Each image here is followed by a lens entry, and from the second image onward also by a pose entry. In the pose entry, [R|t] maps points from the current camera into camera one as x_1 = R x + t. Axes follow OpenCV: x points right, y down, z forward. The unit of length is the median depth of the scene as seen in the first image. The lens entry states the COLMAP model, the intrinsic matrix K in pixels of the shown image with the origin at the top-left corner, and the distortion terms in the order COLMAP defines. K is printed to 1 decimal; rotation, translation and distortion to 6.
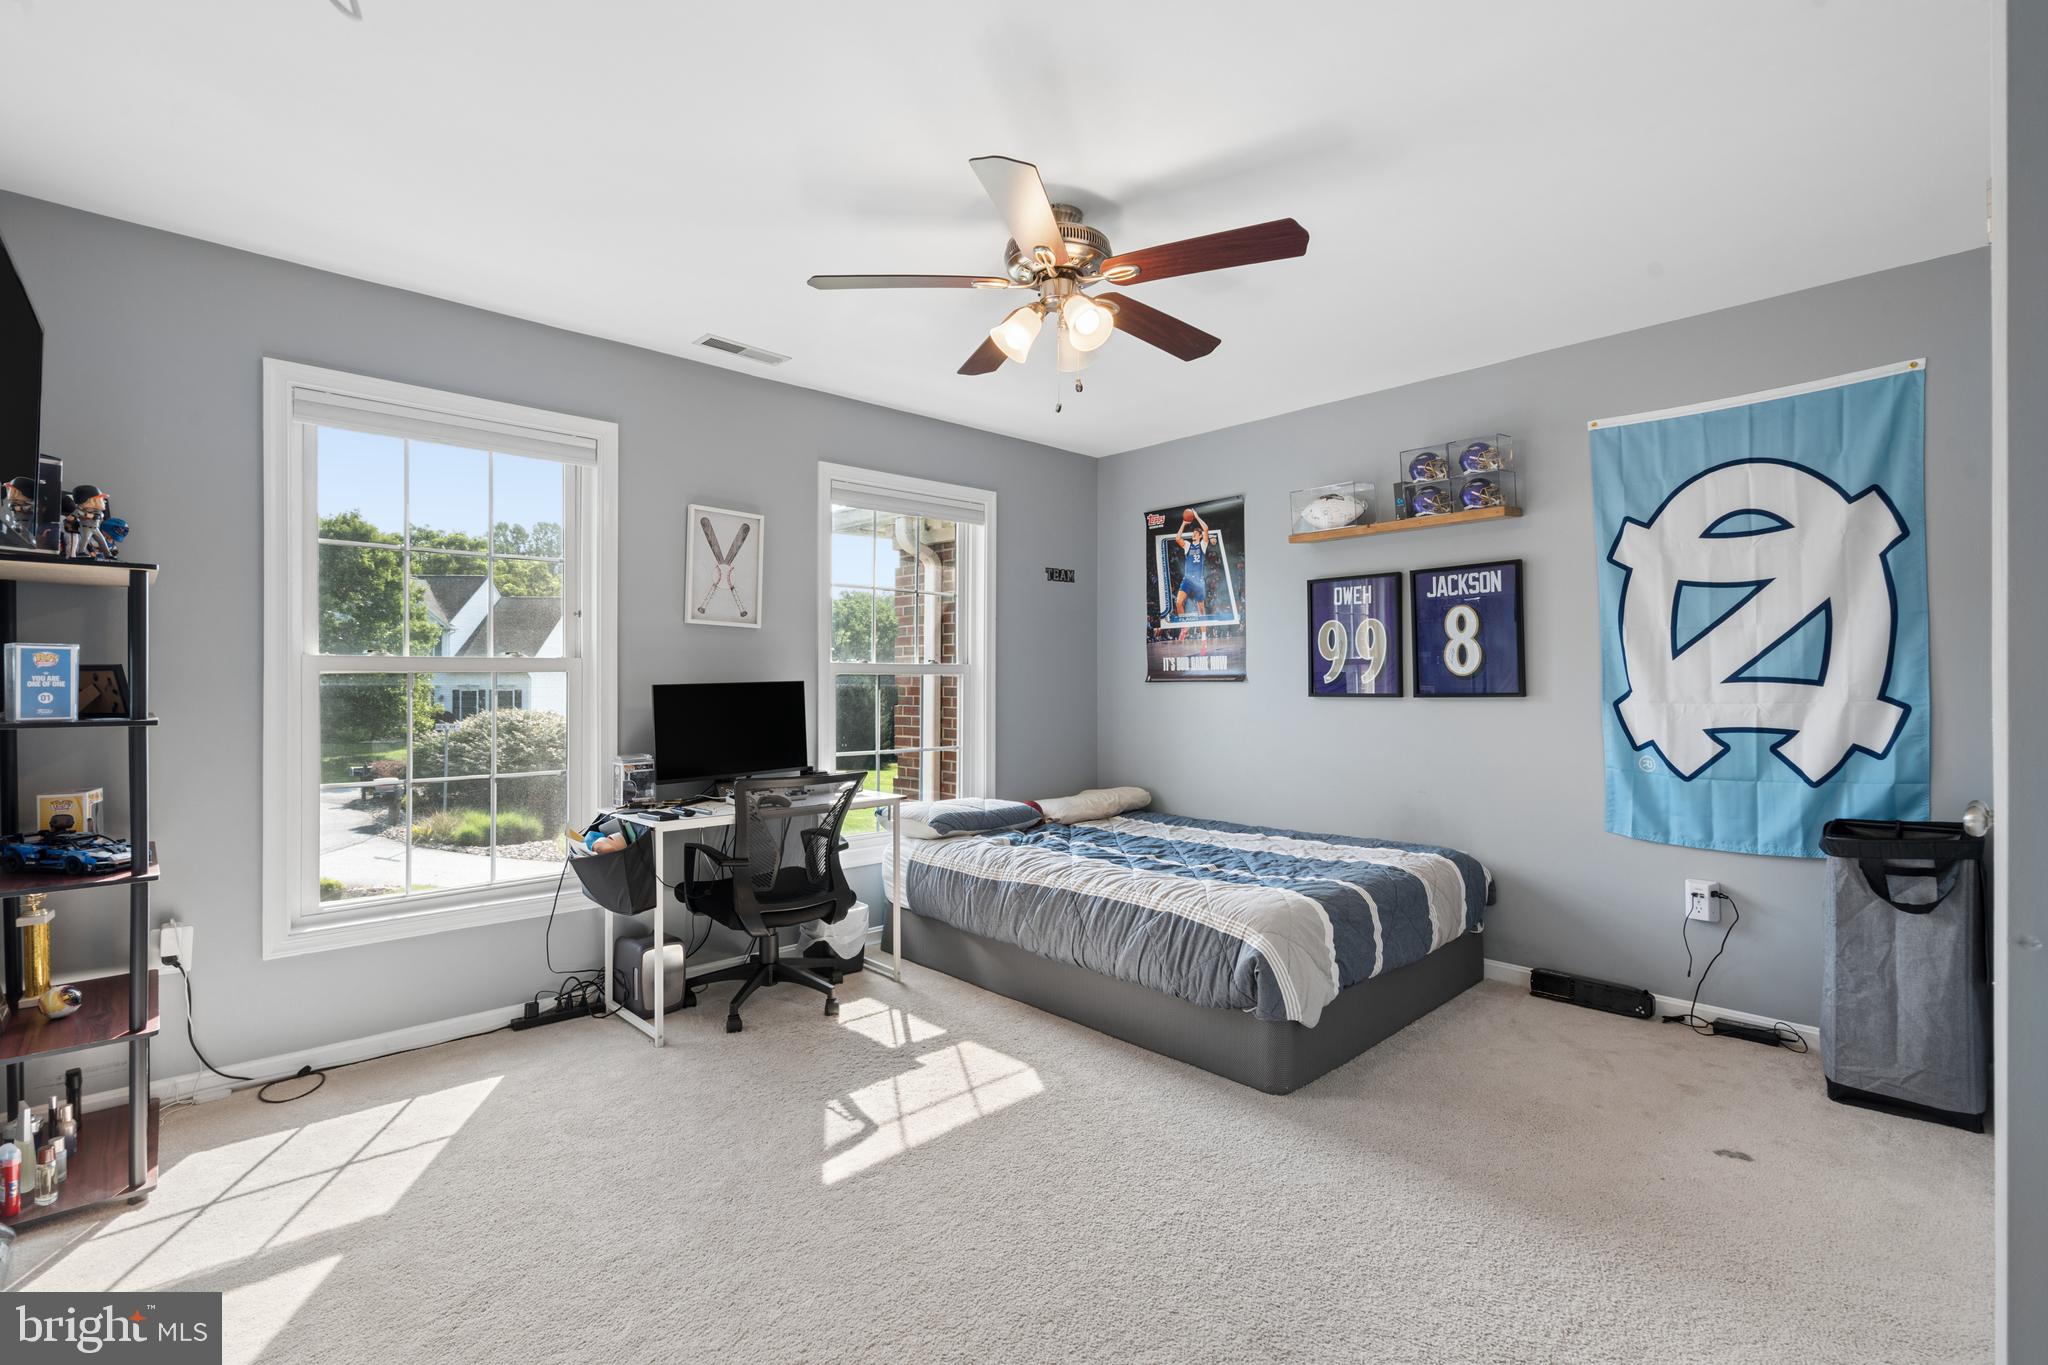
lens RADIAL K [[926.8, 0, 1024.0], [0, 926.8, 682.5], [0, 0, 1]] dist [0.001601, 0.000591]
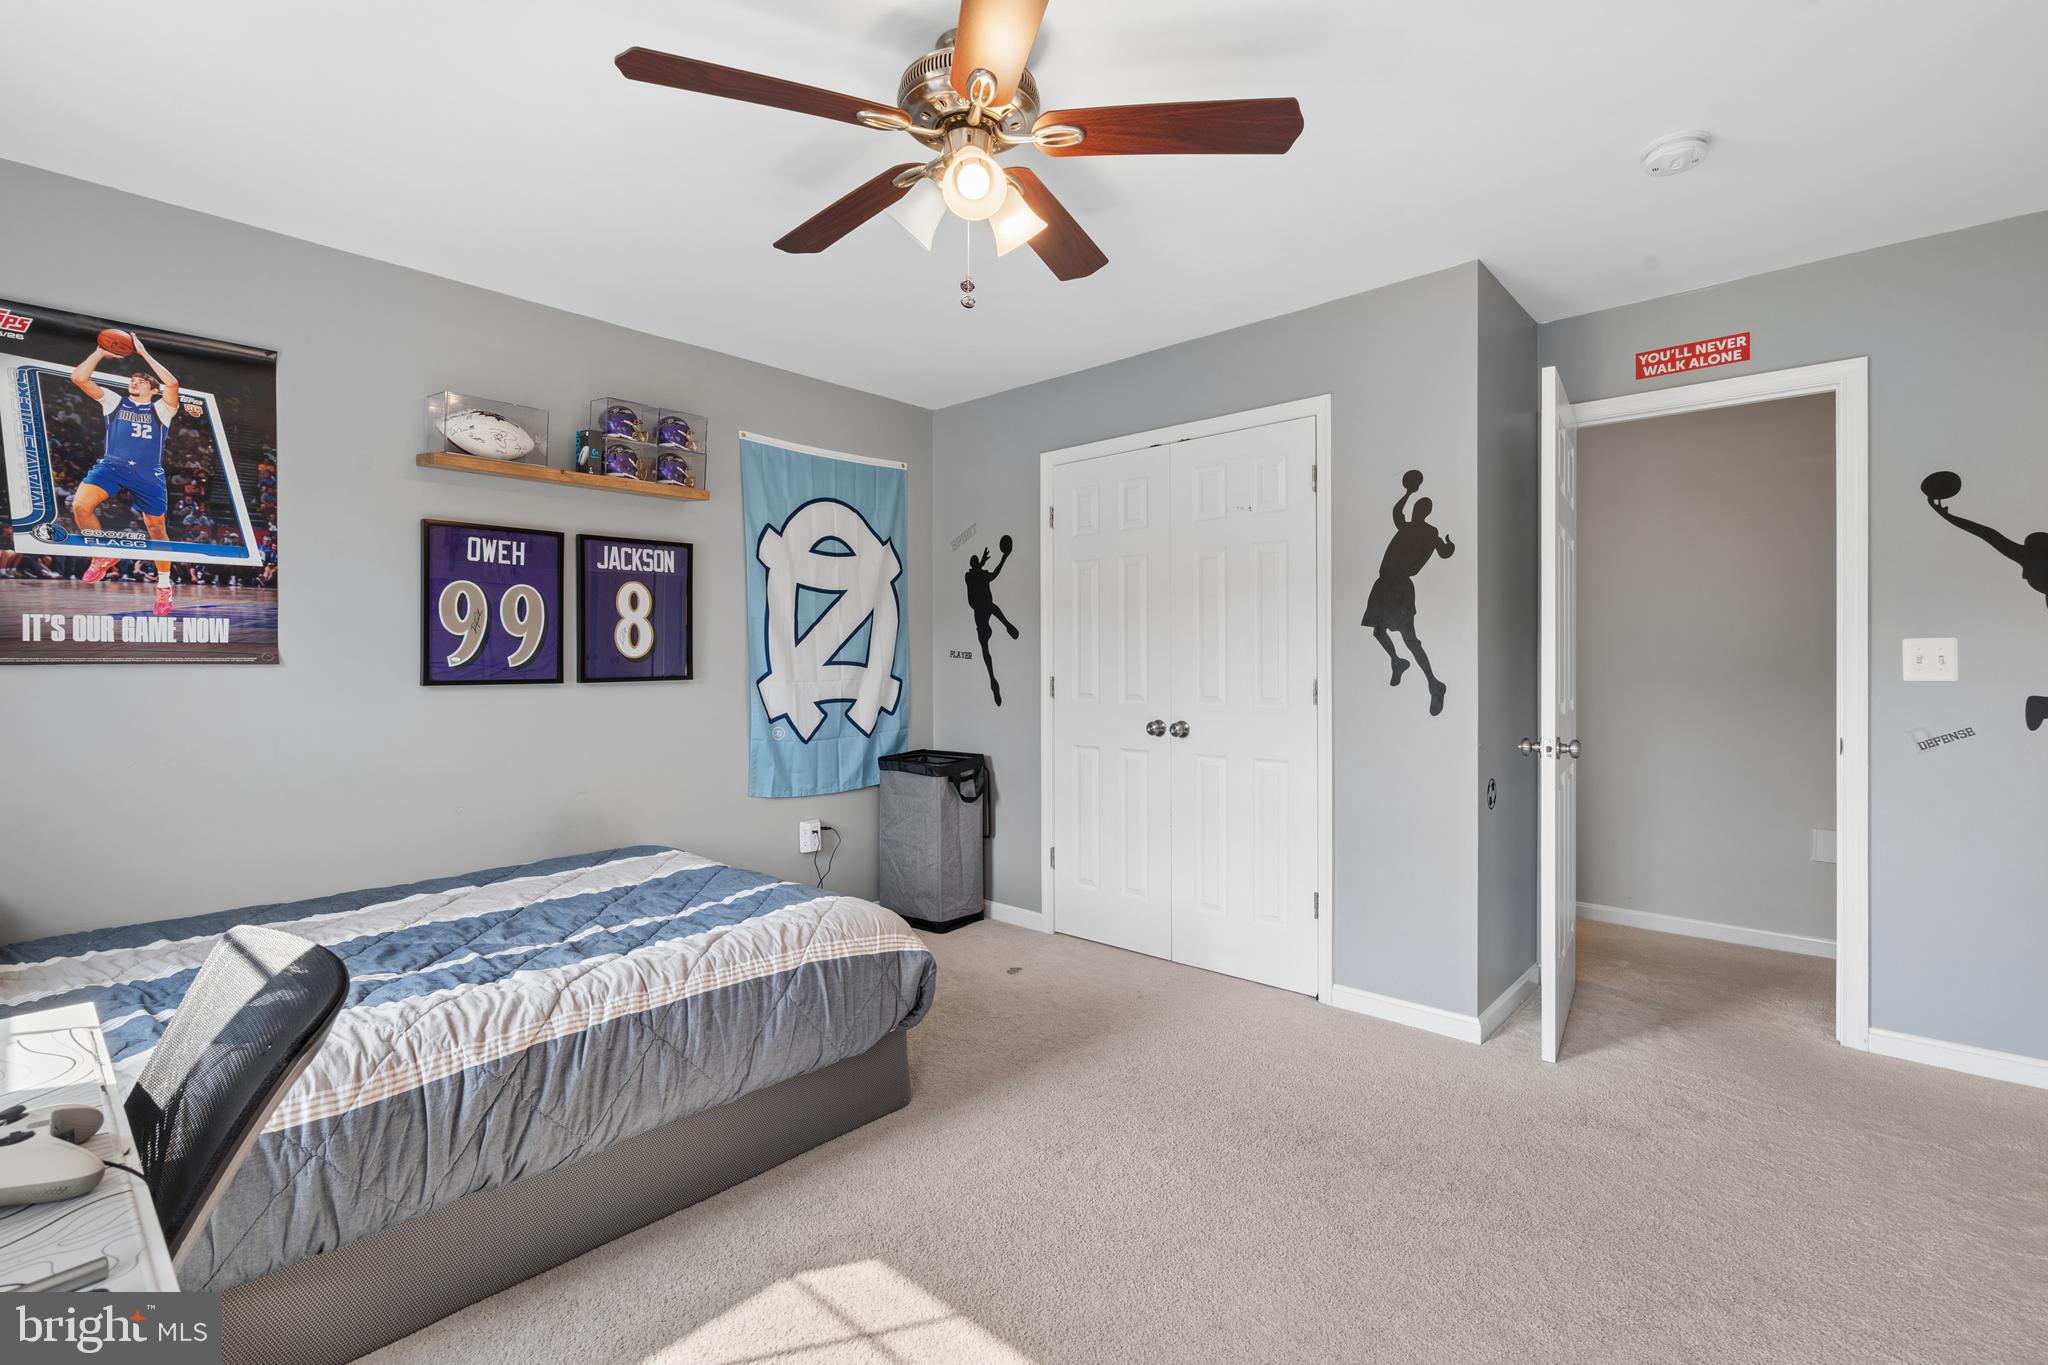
lens RADIAL K [[925.3, 0, 1032.7], [0, 925.3, 666.8], [0, 0, 1]] dist [-0.005744, 0.000260]
pose [[-0.083455, 0.001013, 0.996511, -0.494884], [0.002423, 0.999997, -0.000813, 0.003200], [-0.996509, 0.002346, -0.083457, 0.703491]]
